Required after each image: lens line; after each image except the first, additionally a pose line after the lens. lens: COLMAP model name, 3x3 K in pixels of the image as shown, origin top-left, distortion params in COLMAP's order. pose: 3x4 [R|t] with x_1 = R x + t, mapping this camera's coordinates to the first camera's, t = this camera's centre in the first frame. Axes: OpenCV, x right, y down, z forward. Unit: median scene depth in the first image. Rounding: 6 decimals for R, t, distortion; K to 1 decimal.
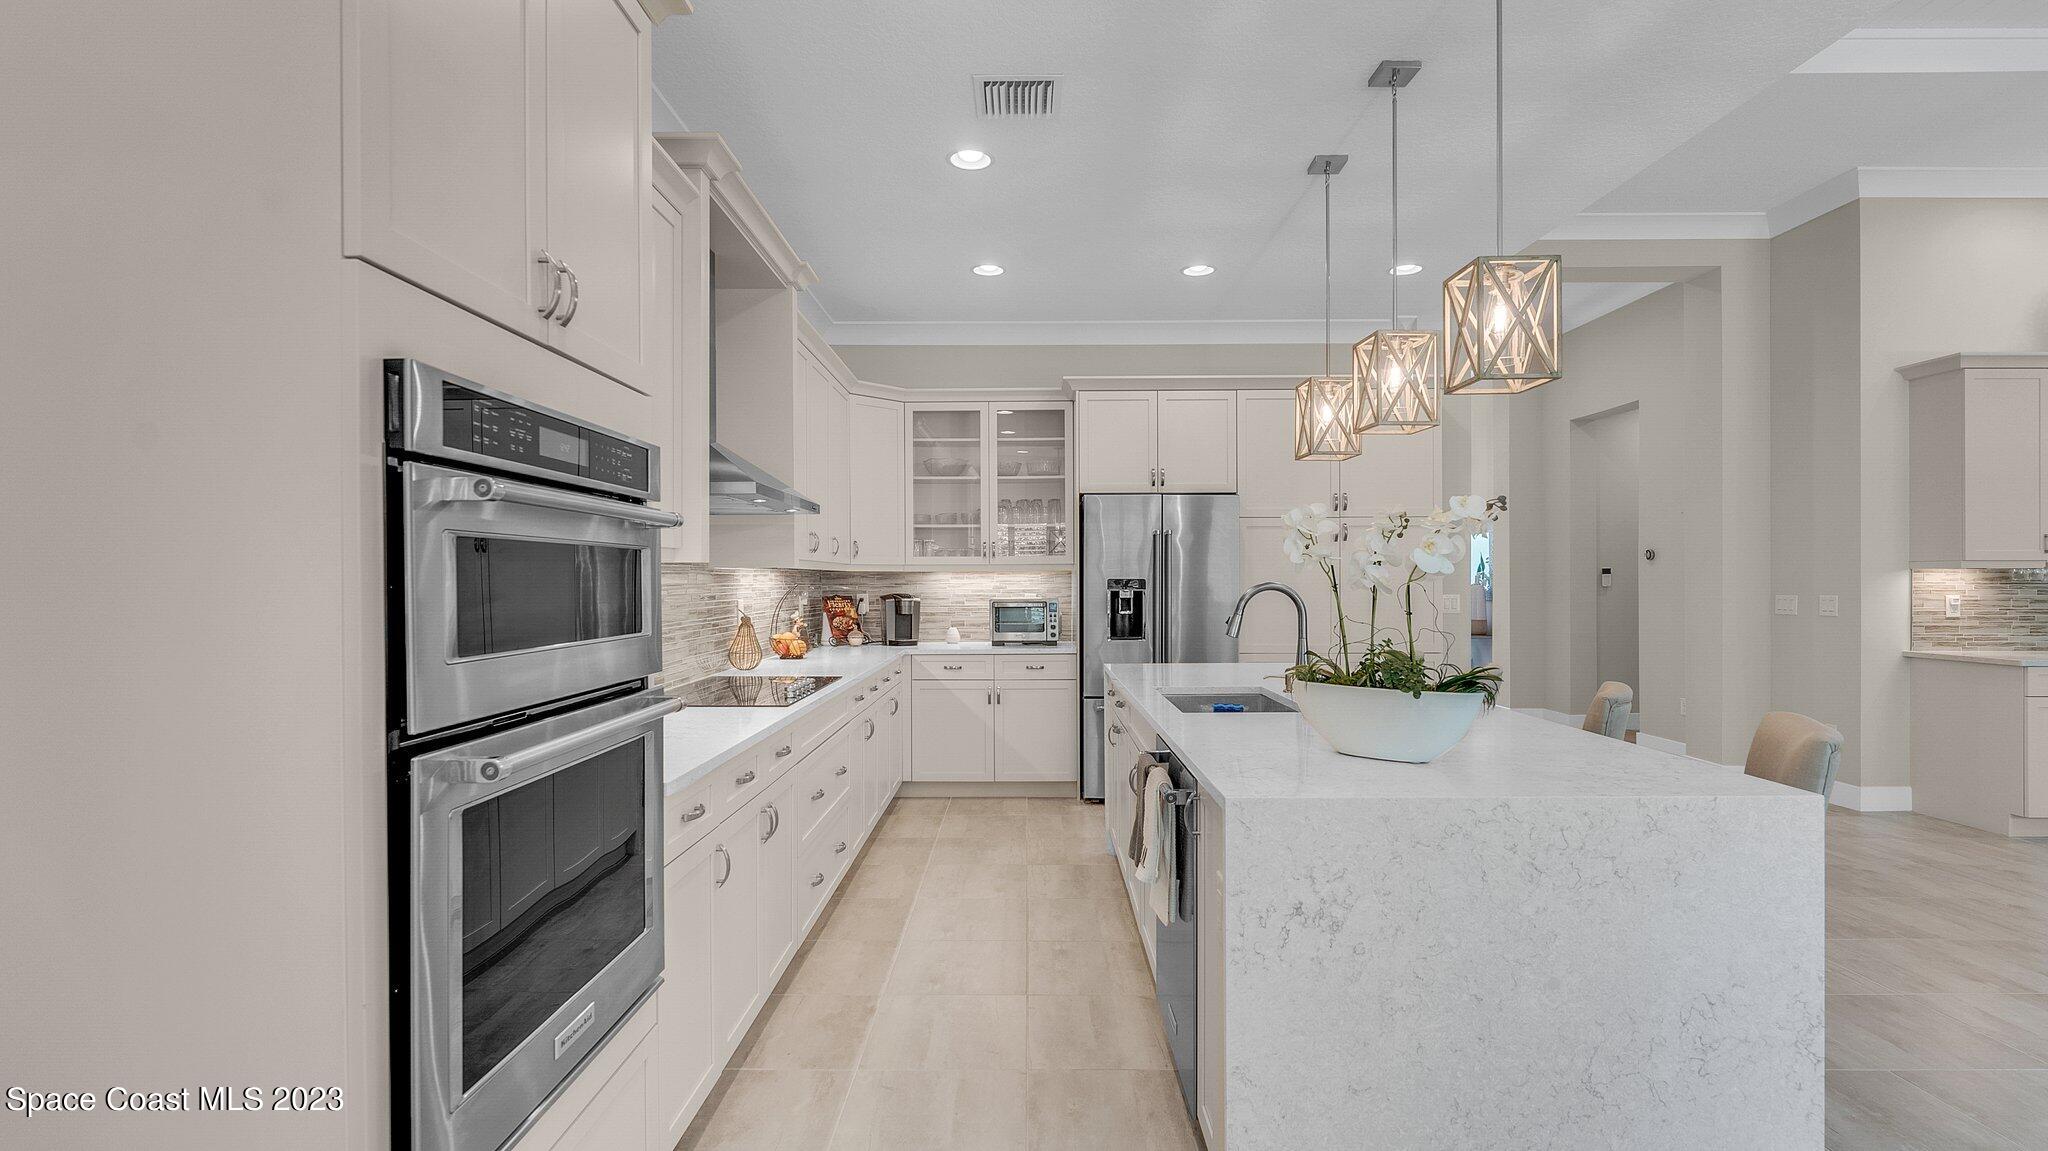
lens RADIAL K [[938.7, 0, 1022.2], [0, 938.7, 581.6], [0, 0, 1]] dist [-0.001245, -0.000475]
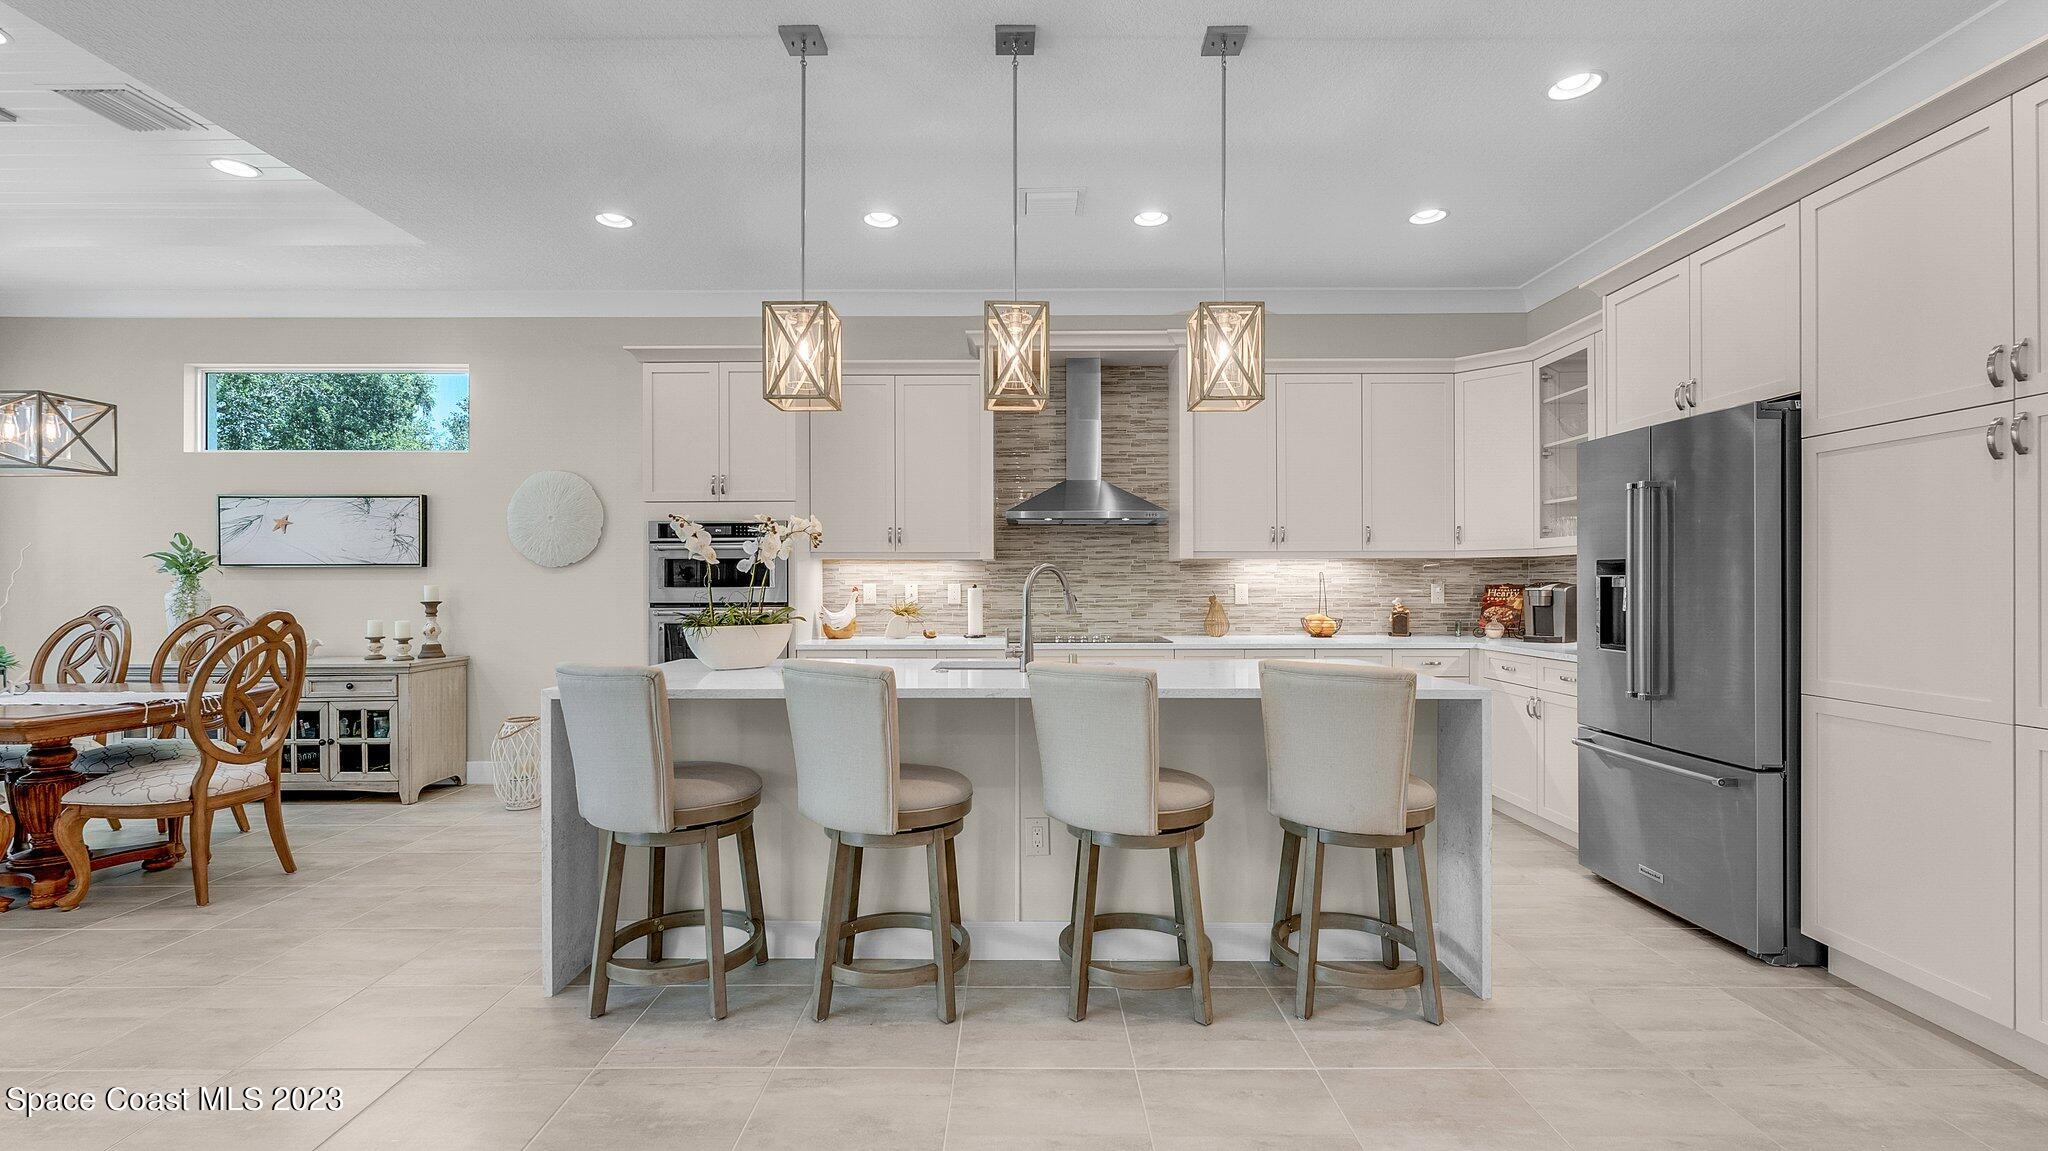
lens RADIAL K [[888.4, 0, 1019.1], [0, 888.4, 578.9], [0, 0, 1]] dist [0.000350, 0.000004]
pose [[0.002378, -0.001919, -0.999995, 0.752322], [0.001523, 0.999997, -0.001915, 0.011680], [0.999996, -0.001518, 0.002381, 0.569840]]
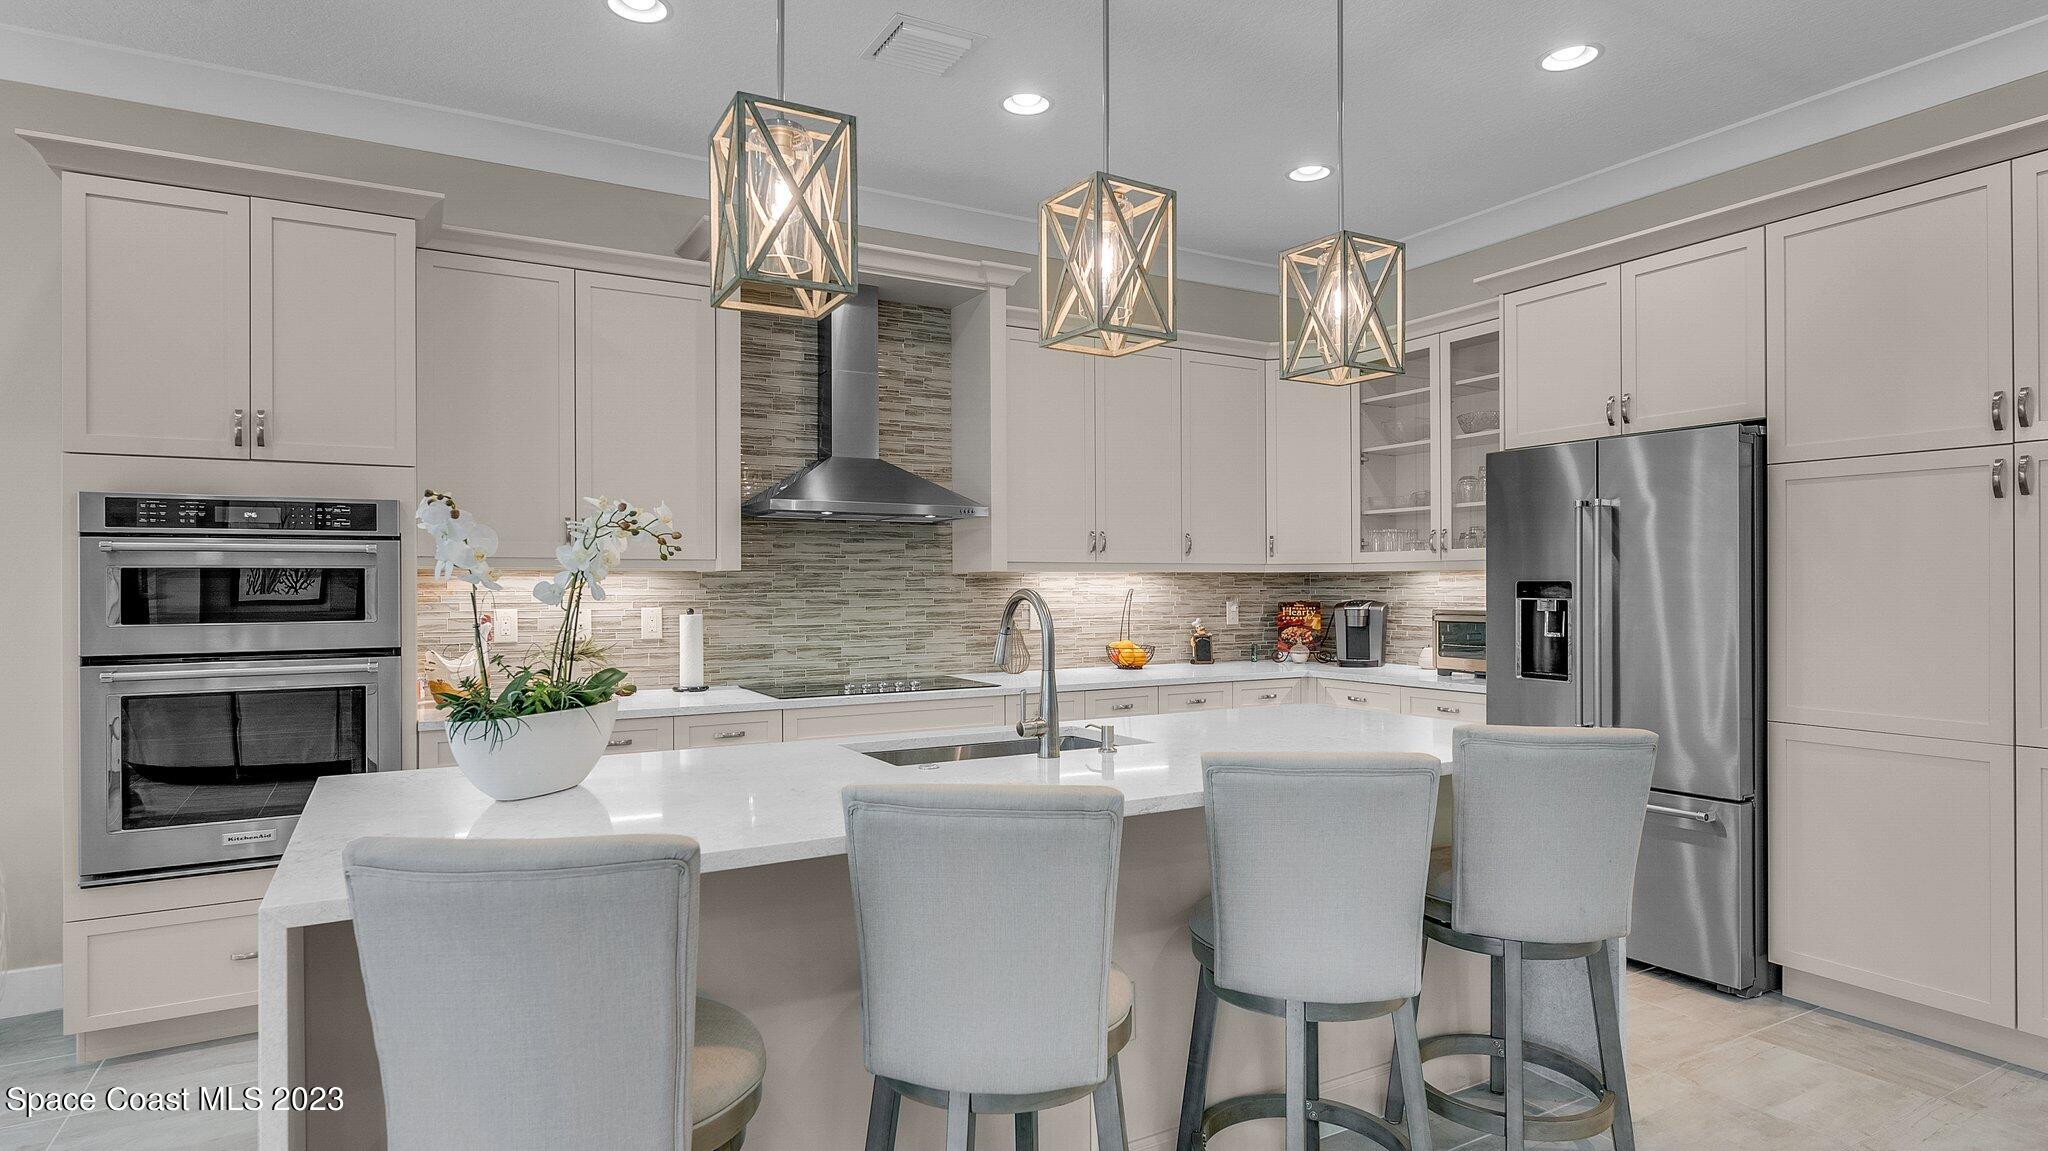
lens RADIAL K [[1087.1, 0, 1021.9], [0, 1087.1, 582.8], [0, 0, 1]] dist [-0.000152, -0.000120]
pose [[0.501963, -0.000829, -0.864889, 0.564504], [0.001638, 0.999999, -0.000007, -0.002402], [0.864887, -0.001413, 0.501964, 0.336291]]
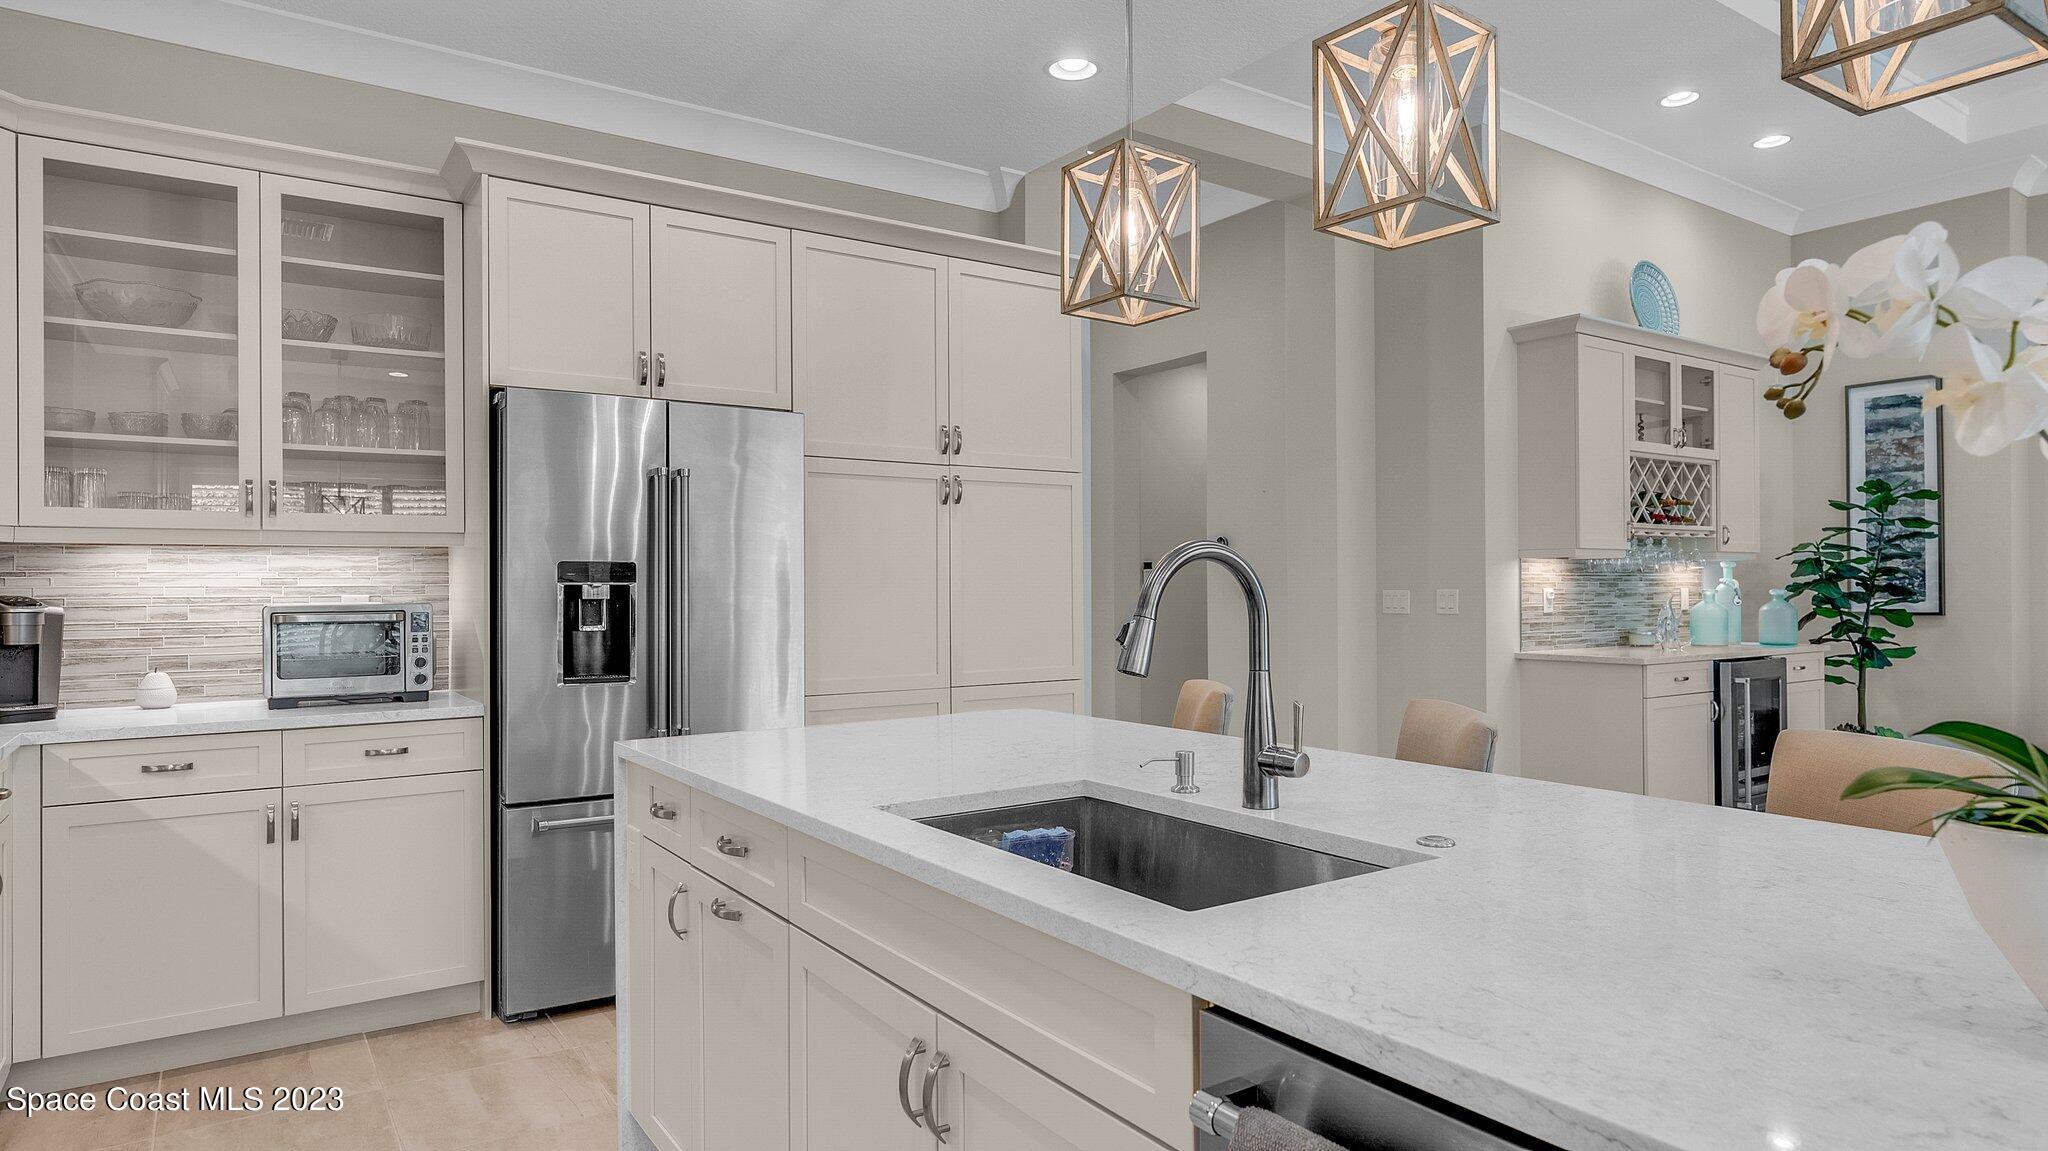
lens RADIAL K [[1173.2, 0, 1017.1], [0, 1173.2, 578.6], [0, 0, 1]] dist [0.002153, -0.000903]
pose [[0.824569, 0.001513, 0.565759, -0.059332], [0.003814, 0.999959, -0.008234, 0.012381], [-0.565749, 0.008948, 0.824529, 0.353709]]
